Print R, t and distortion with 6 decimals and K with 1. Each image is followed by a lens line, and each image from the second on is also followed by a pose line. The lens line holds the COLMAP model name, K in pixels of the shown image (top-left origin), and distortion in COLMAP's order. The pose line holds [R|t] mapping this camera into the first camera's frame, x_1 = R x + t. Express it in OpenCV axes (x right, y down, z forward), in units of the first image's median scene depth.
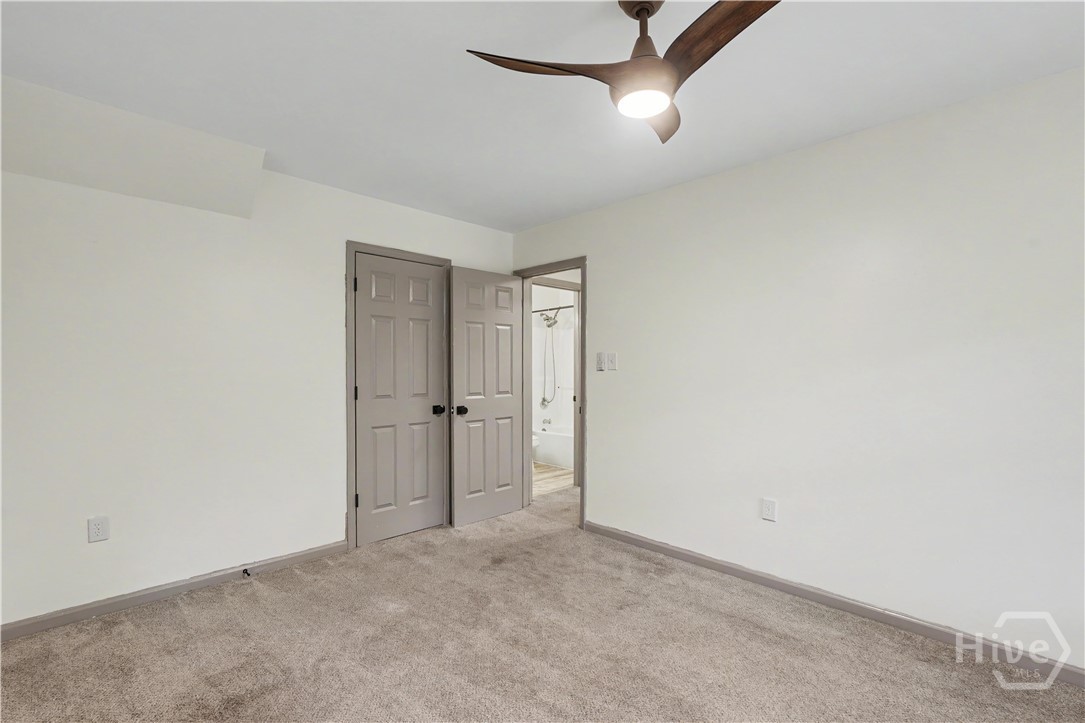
lens RADIAL K [[501.6, 0, 535.8], [0, 501.6, 370.1], [0, 0, 1]] dist [-0.001865, 0.000324]
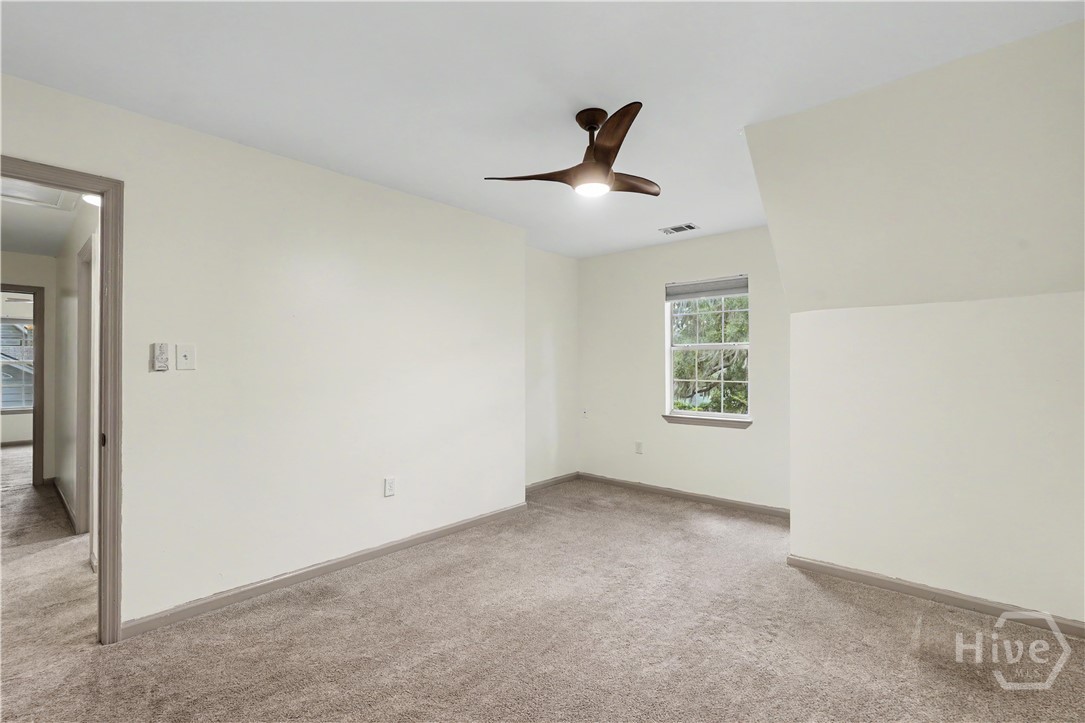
lens RADIAL K [[501.6, 0, 543.3], [0, 501.6, 360.2], [0, 0, 1]] dist [-0.001865, 0.000324]
pose [[-0.080646, -0.002176, 0.996740, -0.609106], [0.007579, 0.999967, 0.002796, -0.012812], [-0.996714, 0.007780, -0.080626, 0.623311]]
